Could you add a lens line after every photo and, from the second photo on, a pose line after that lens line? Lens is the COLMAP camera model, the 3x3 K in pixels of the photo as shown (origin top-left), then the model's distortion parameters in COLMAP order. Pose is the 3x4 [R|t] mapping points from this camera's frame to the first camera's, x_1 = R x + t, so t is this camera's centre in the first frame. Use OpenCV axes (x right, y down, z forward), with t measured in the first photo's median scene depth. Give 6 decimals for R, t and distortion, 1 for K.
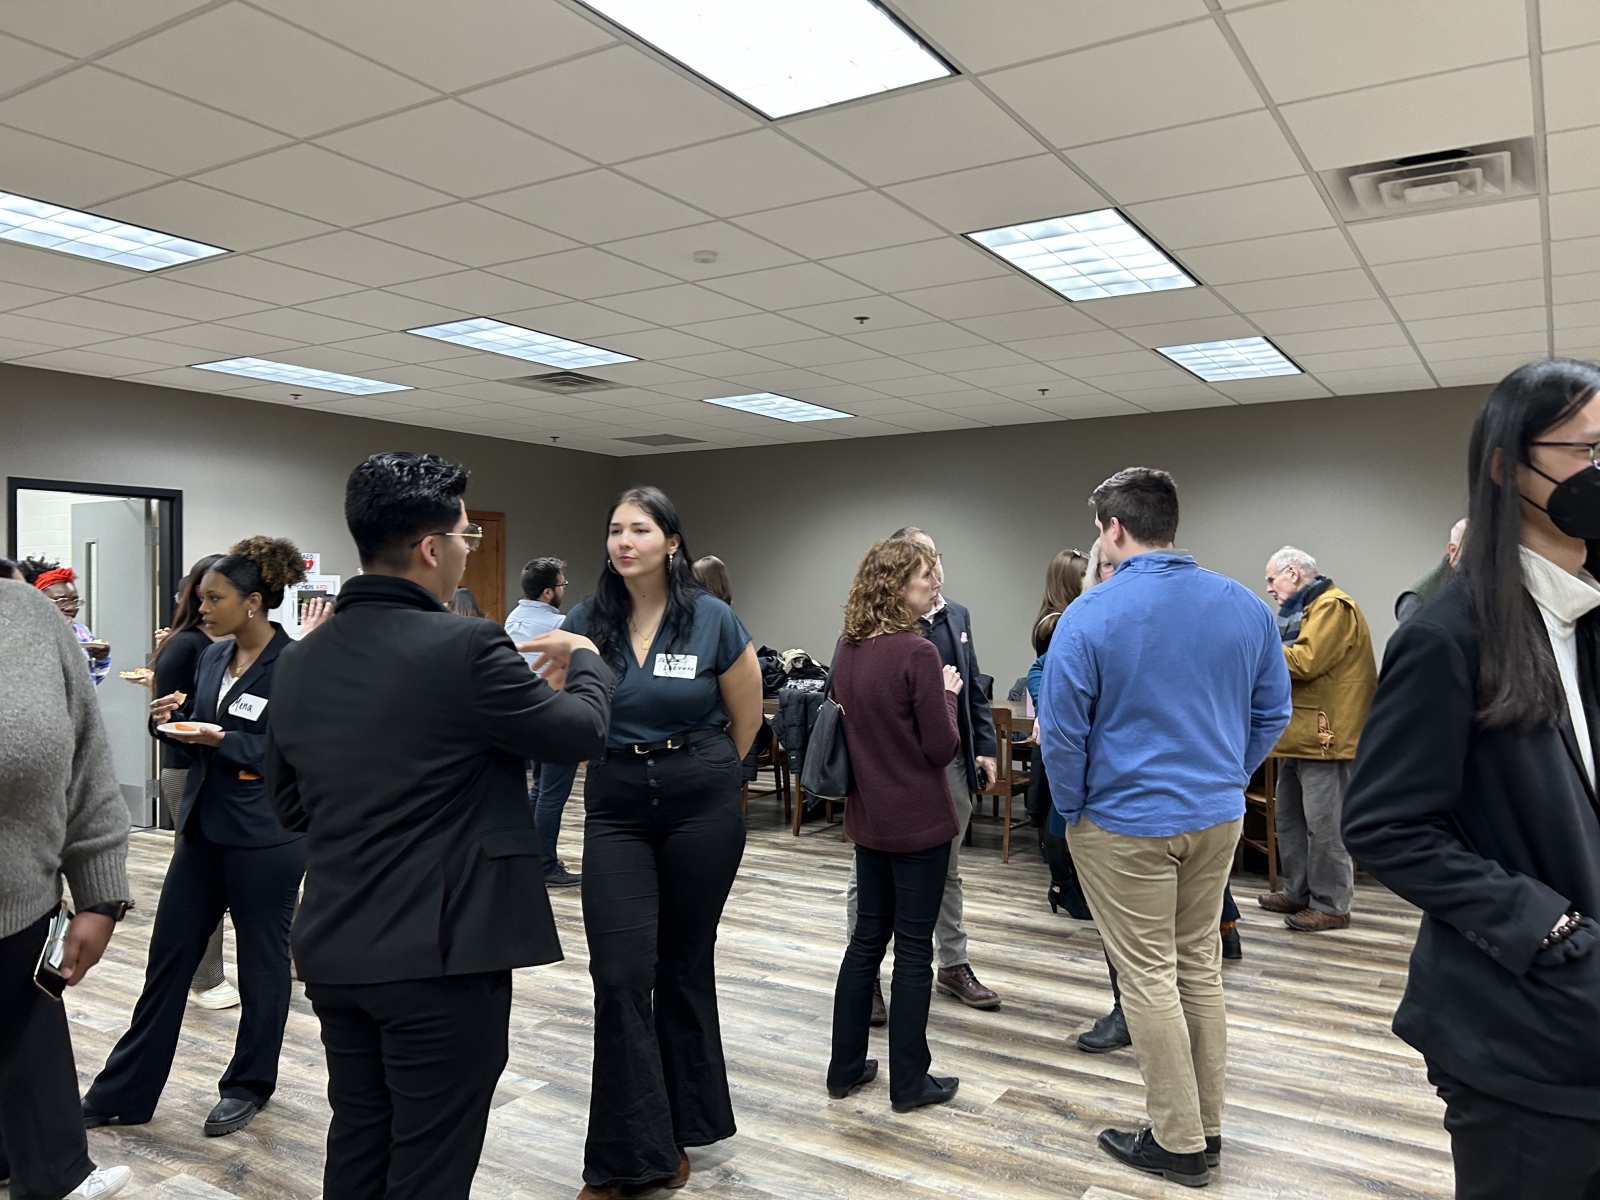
lens RADIAL K [[1202.5, 0, 787.8], [0, 1202.5, 598.6], [0, 0, 1]] dist [0.057303, -0.060997]
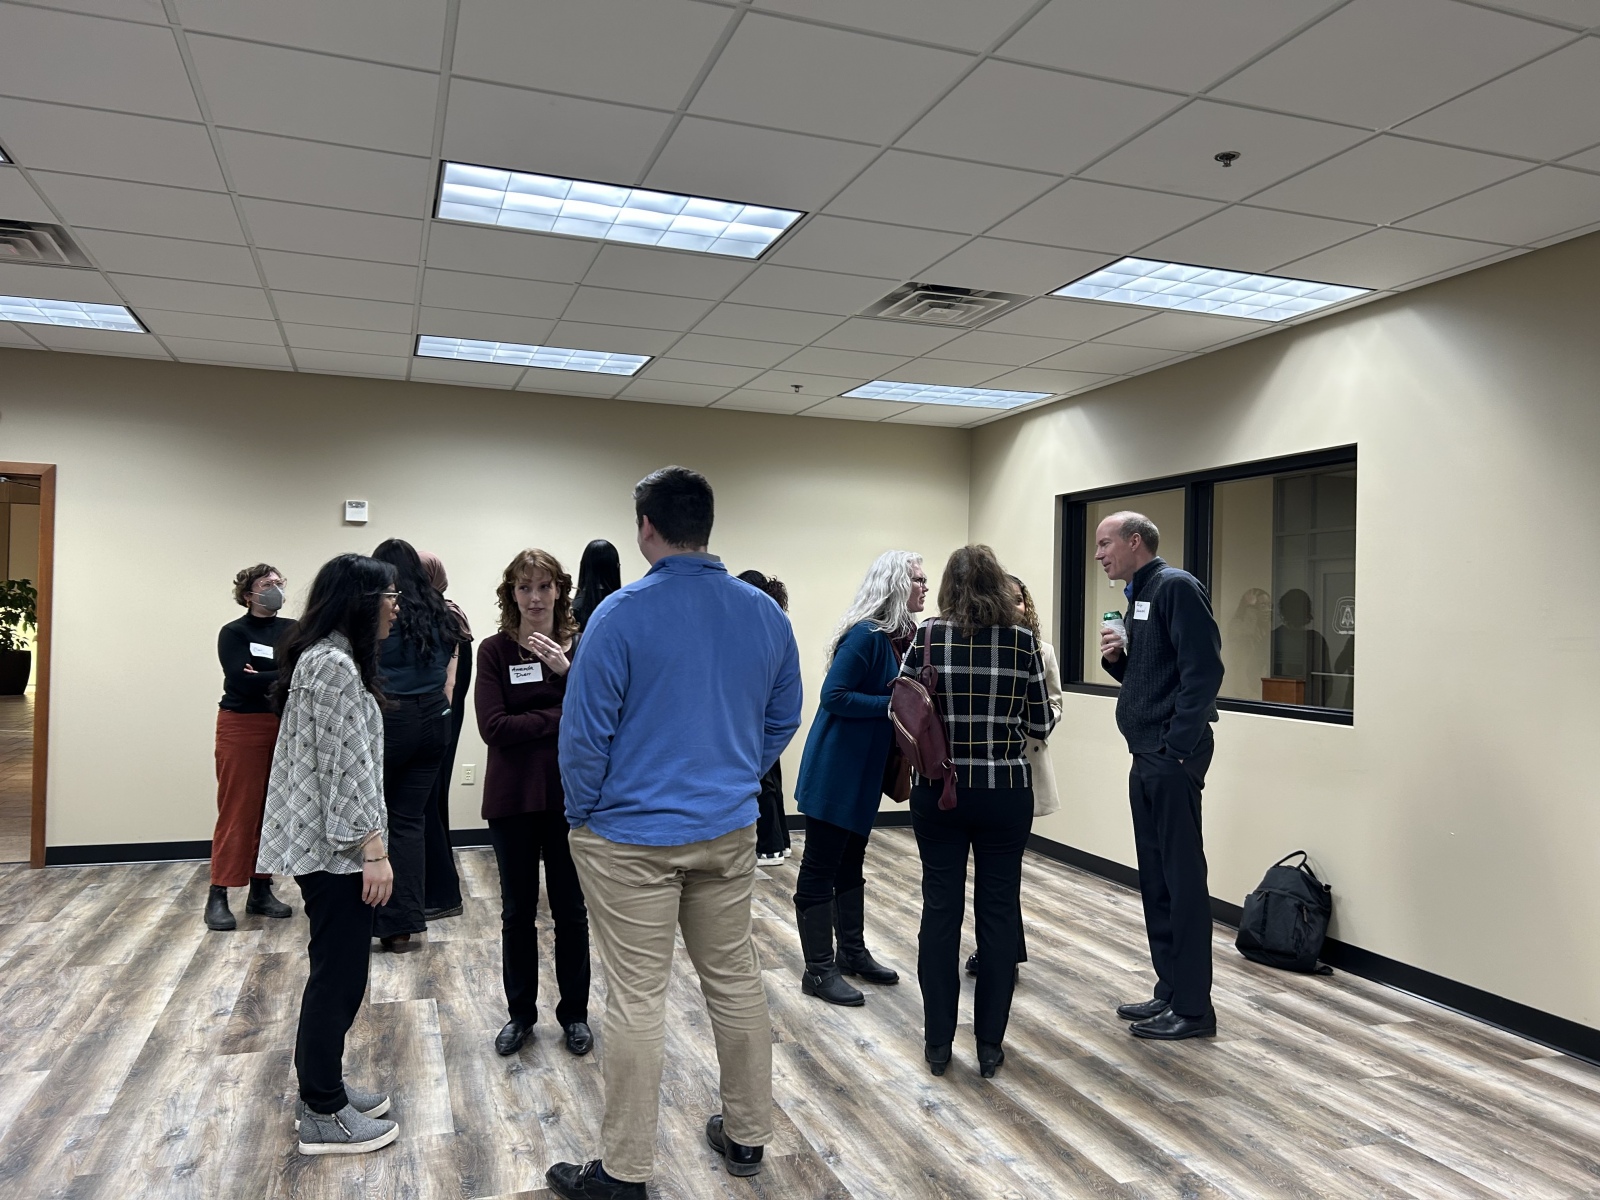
lens RADIAL K [[1202.5, 0, 804.6], [0, 1202.5, 597.3], [0, 0, 1]] dist [0.057303, -0.060997]
pose [[-0.783080, -0.004324, 0.621906, -0.416666], [-0.021316, 0.999575, -0.019890, 0.004263], [-0.621556, -0.028832, -0.782839, 0.716423]]
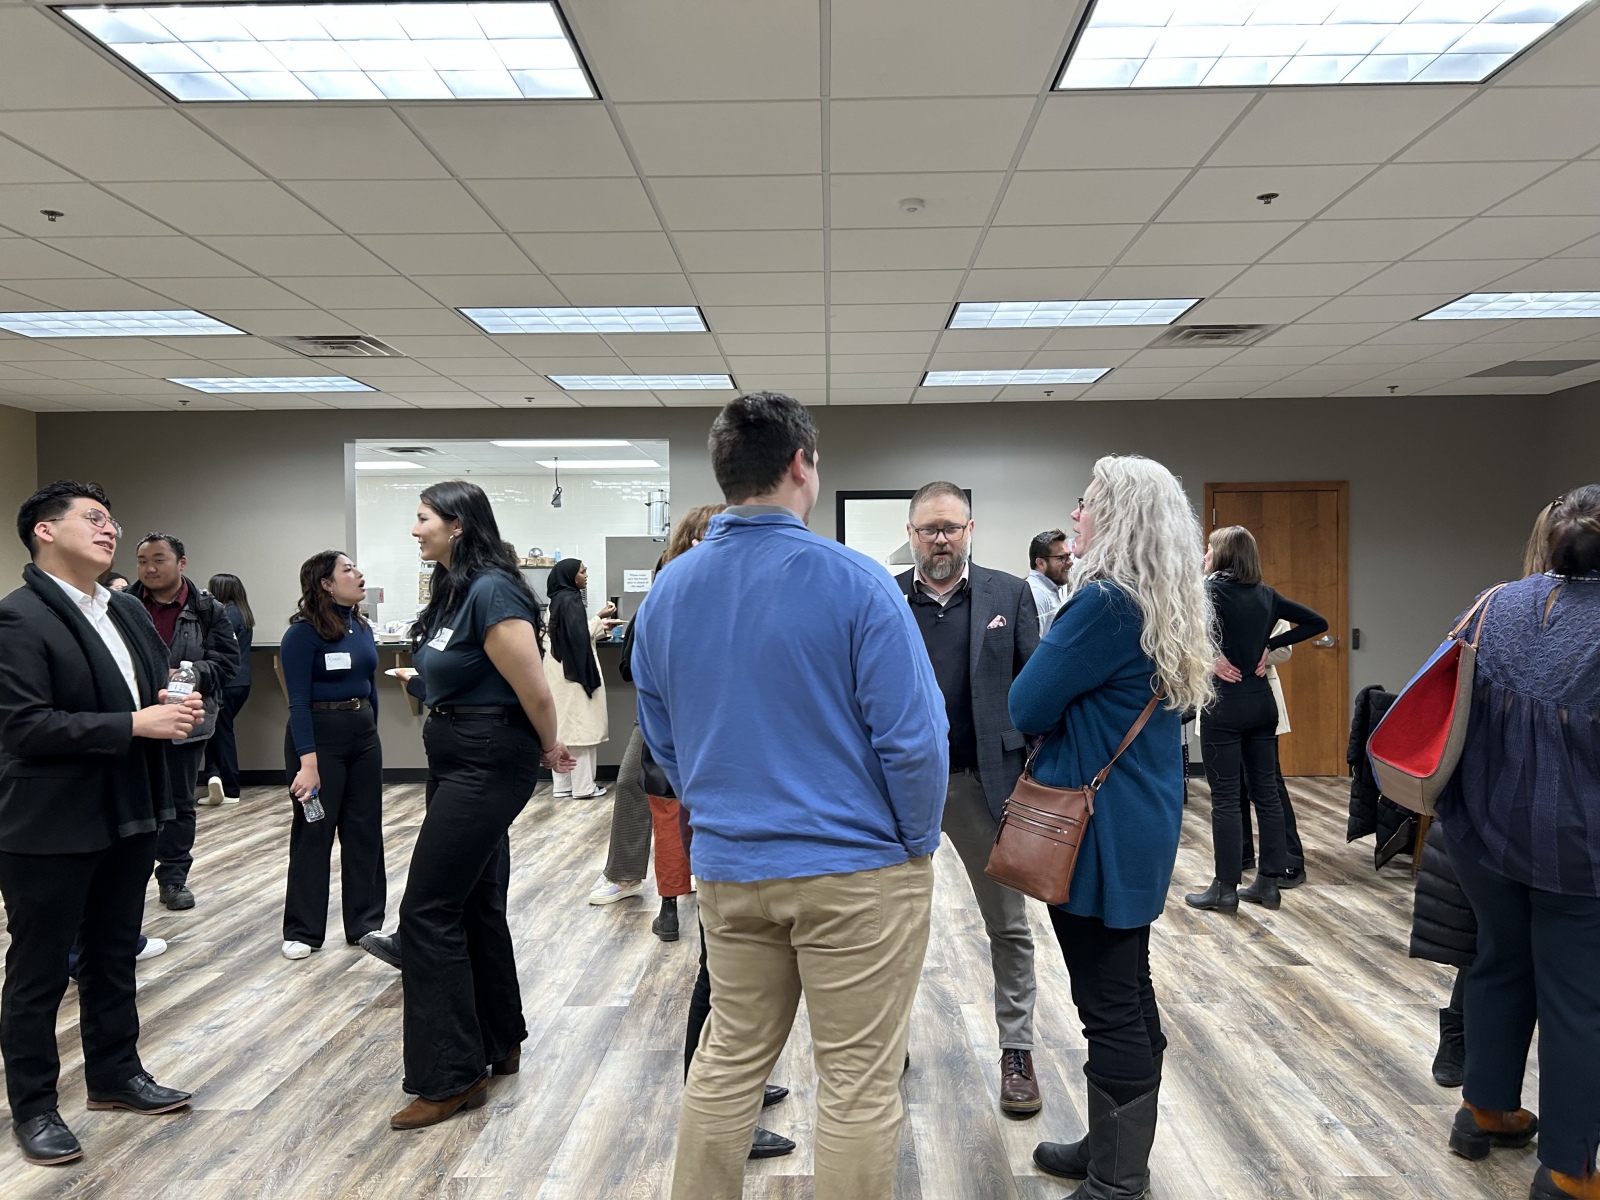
lens RADIAL K [[1202.5, 0, 810.3], [0, 1202.5, 611.2], [0, 0, 1]] dist [0.057303, -0.060997]
pose [[0.515553, 0.010995, -0.856787, 0.411195], [0.010802, 0.999755, 0.019329, 0.003285], [0.856790, -0.019220, 0.515308, 0.269396]]
